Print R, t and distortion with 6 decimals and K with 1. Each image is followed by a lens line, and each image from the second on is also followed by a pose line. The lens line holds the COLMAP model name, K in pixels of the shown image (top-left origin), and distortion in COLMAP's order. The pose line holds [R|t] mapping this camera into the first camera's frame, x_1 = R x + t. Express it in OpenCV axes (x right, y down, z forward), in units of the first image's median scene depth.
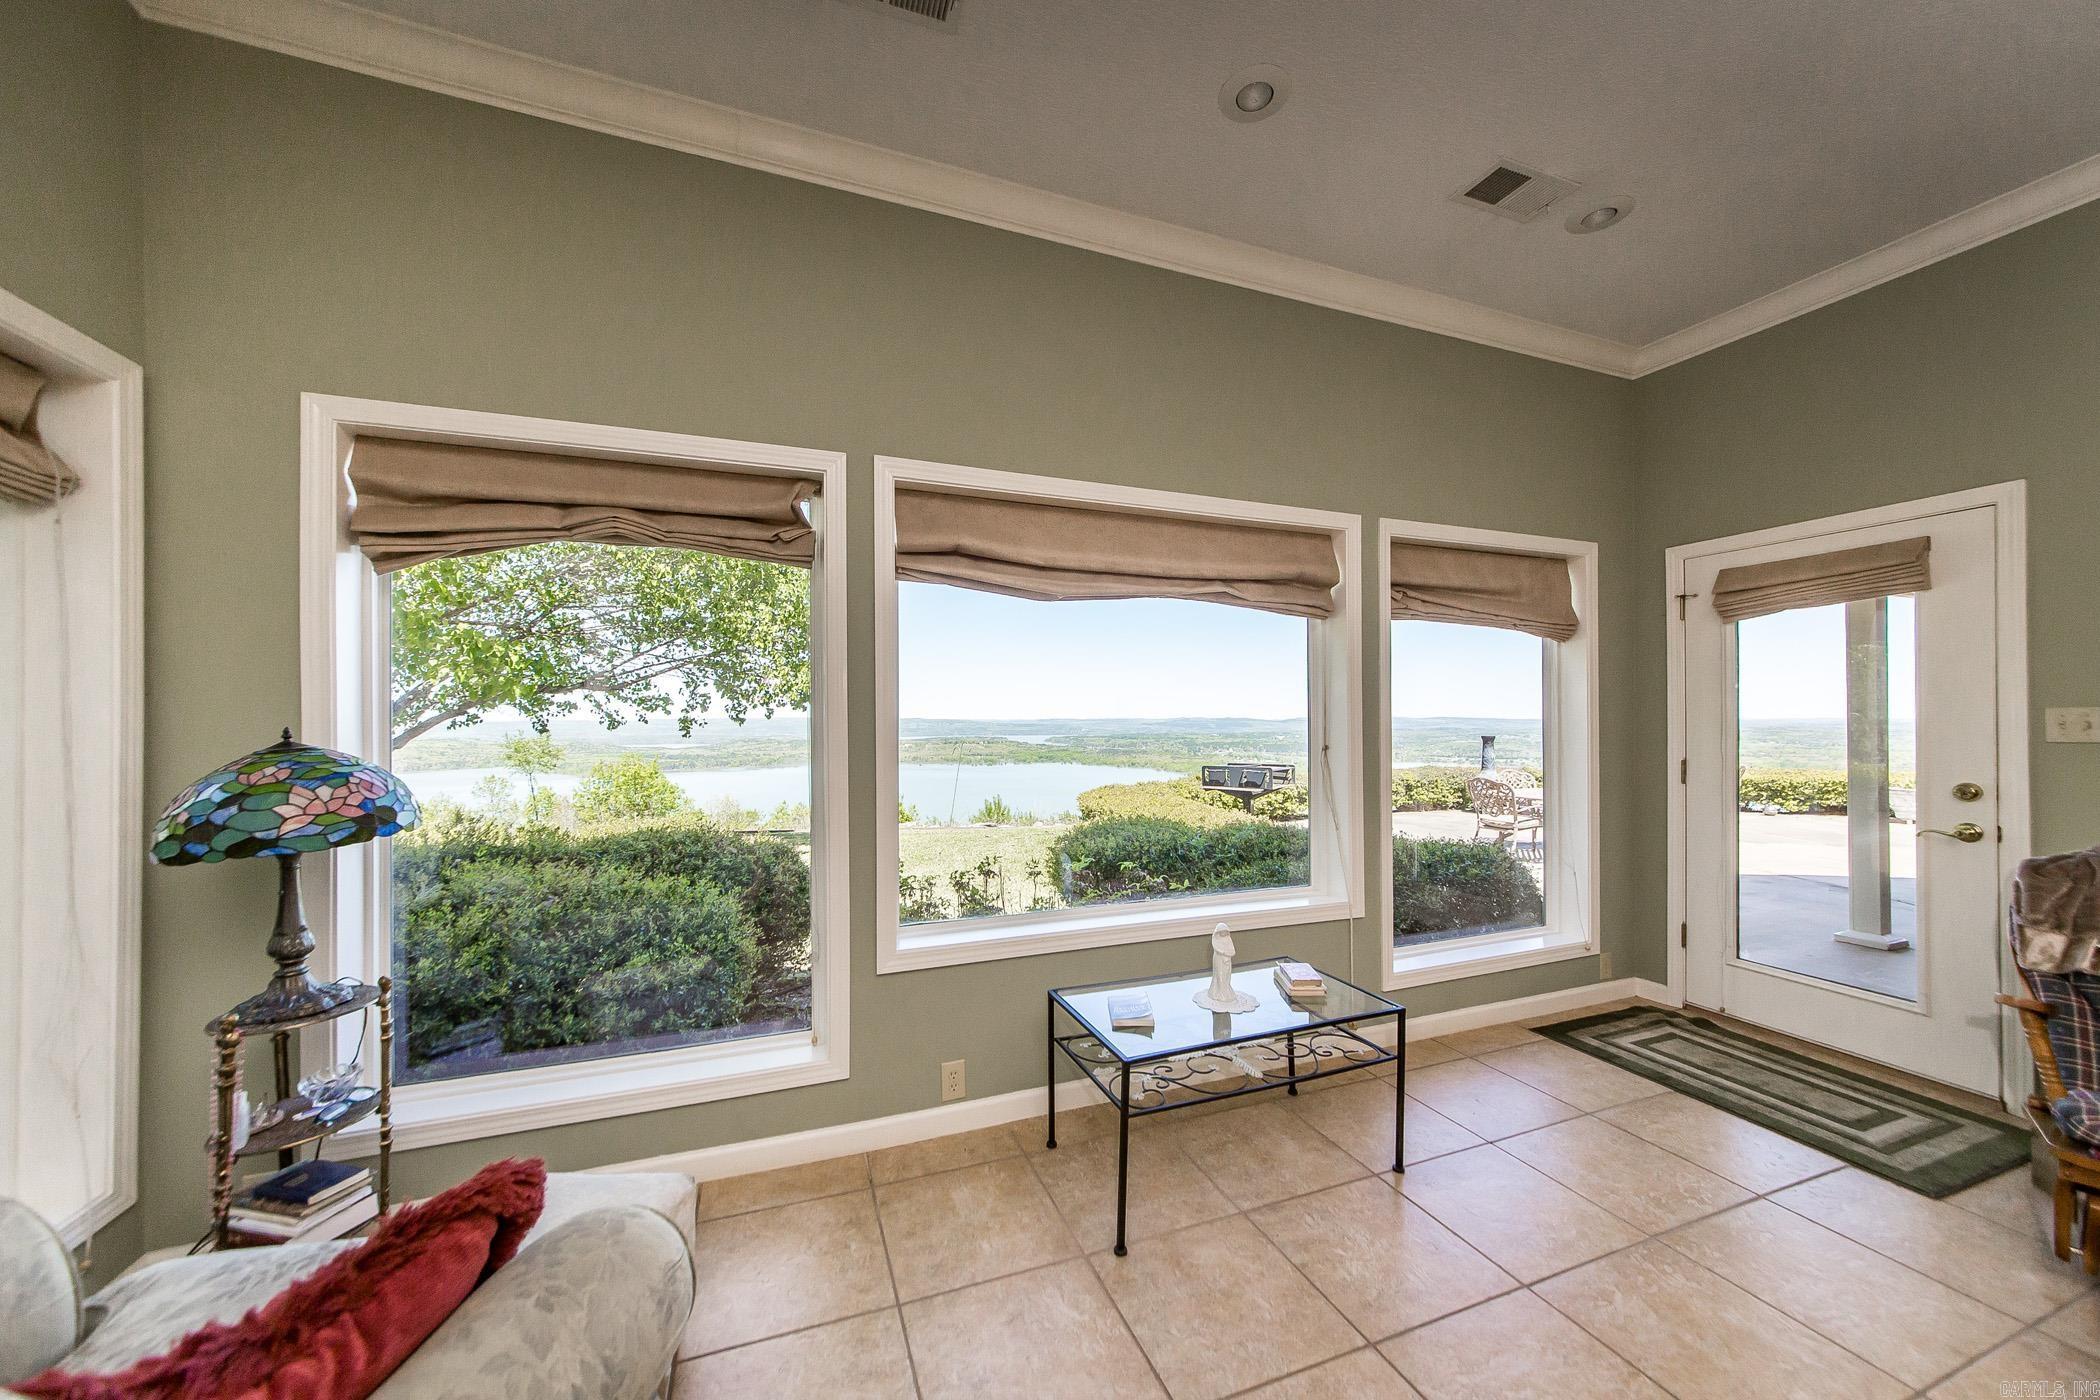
lens RADIAL K [[749.1, 0, 1048.1], [0, 749.1, 707.0], [0, 0, 1]] dist [-0.003043, -0.000263]
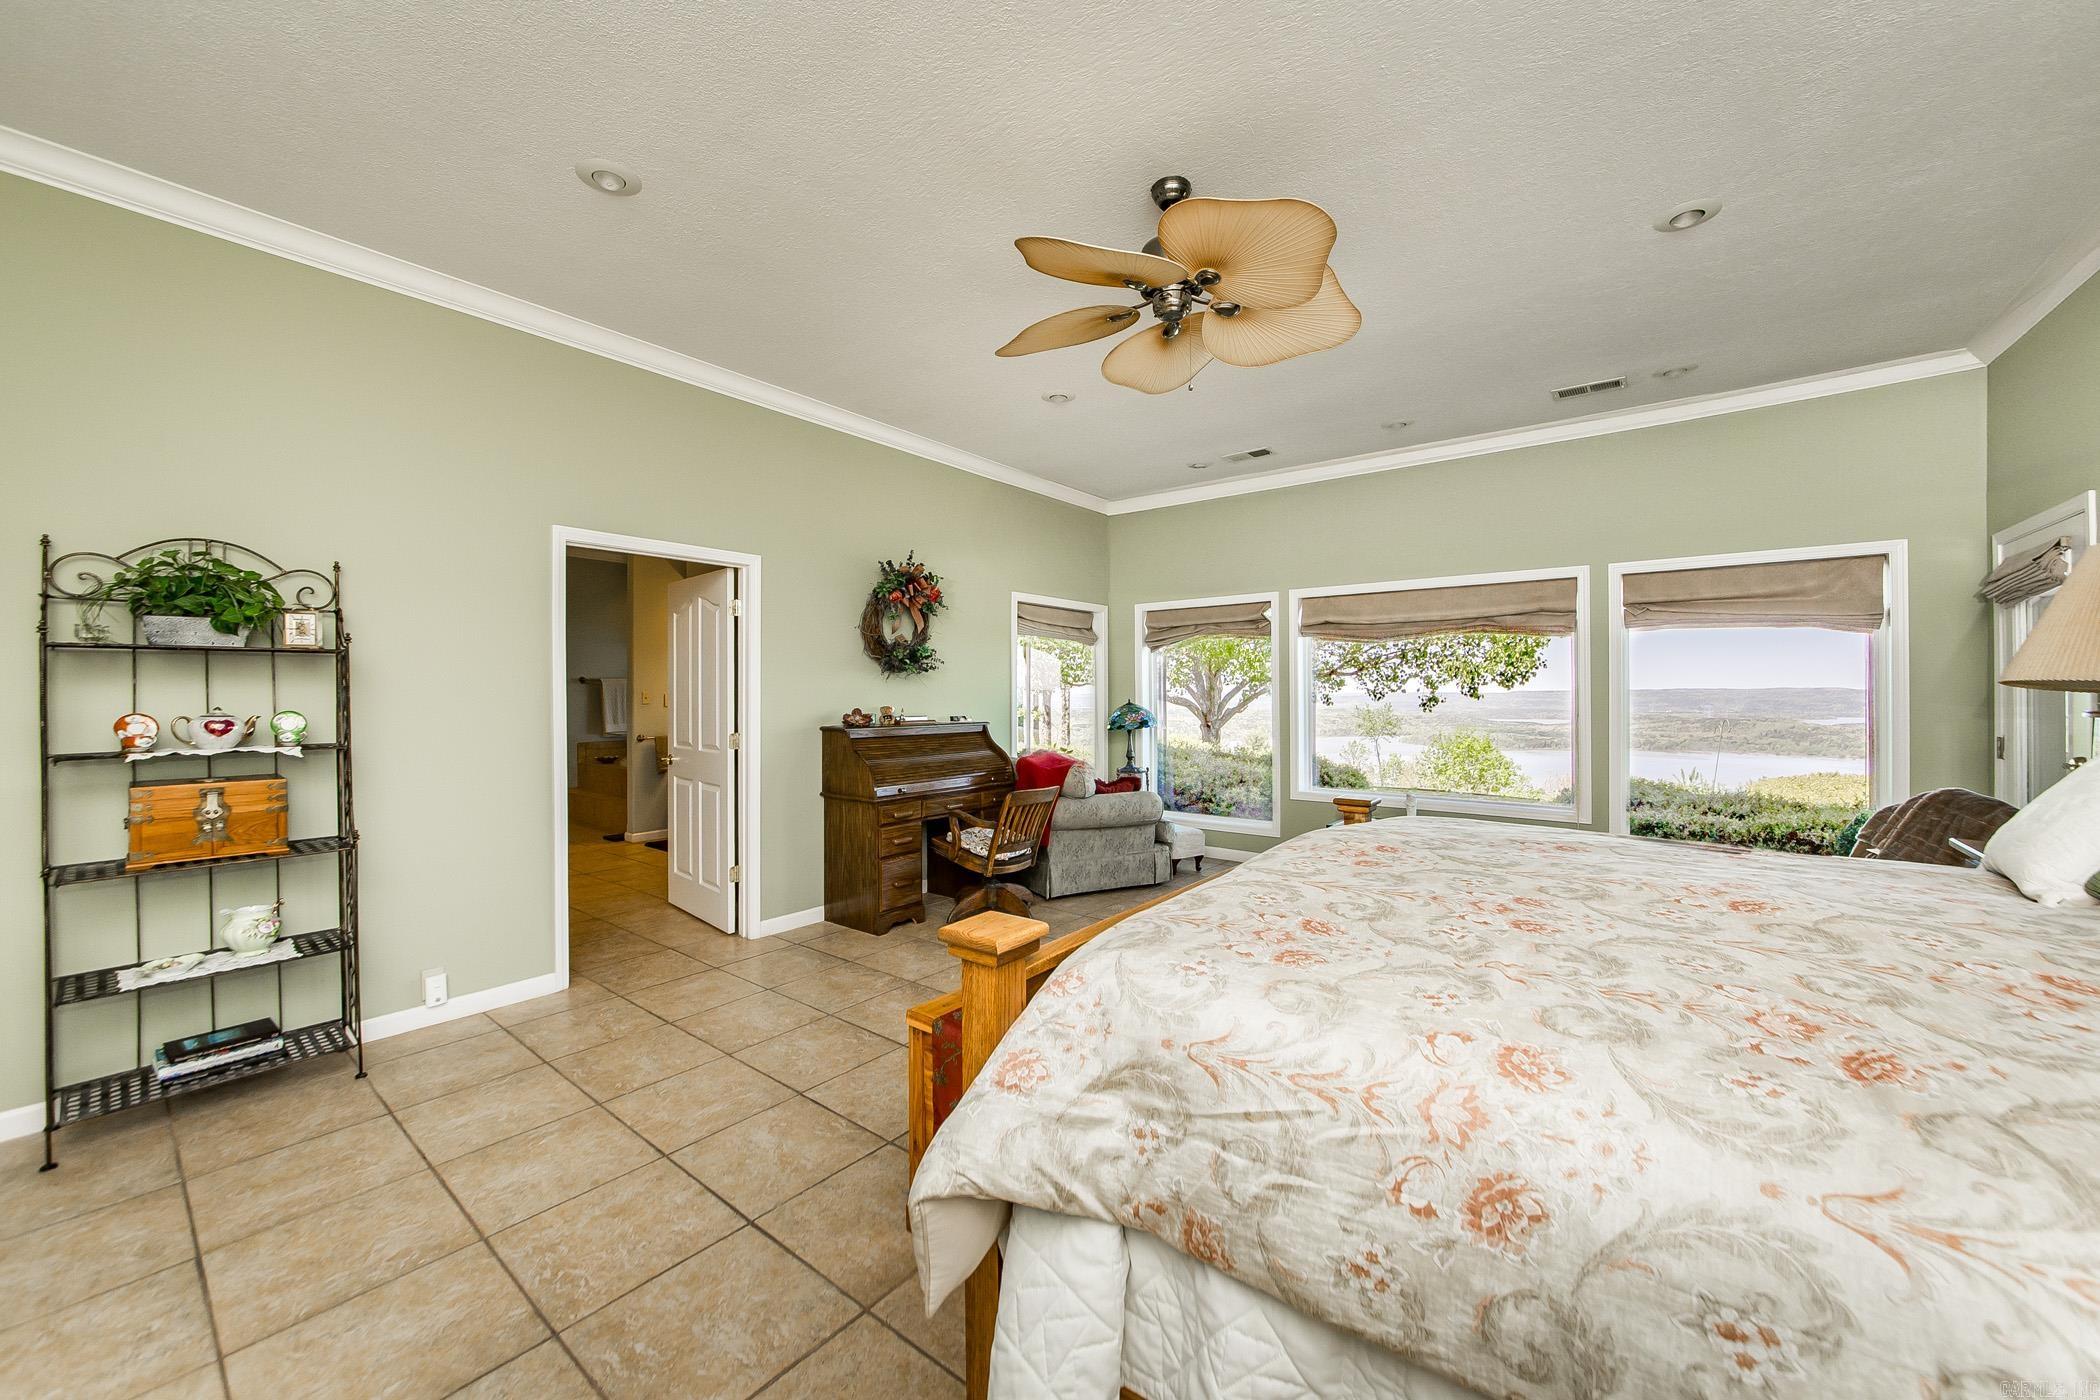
lens RADIAL K [[749.1, 0, 1051.3], [0, 749.1, 694.5], [0, 0, 1]] dist [-0.003043, -0.000263]
pose [[0.525453, 0.001006, -0.850822, 1.771855], [0.016047, 0.999810, 0.011092, -0.037768], [0.850671, -0.019482, 0.525337, -1.183233]]
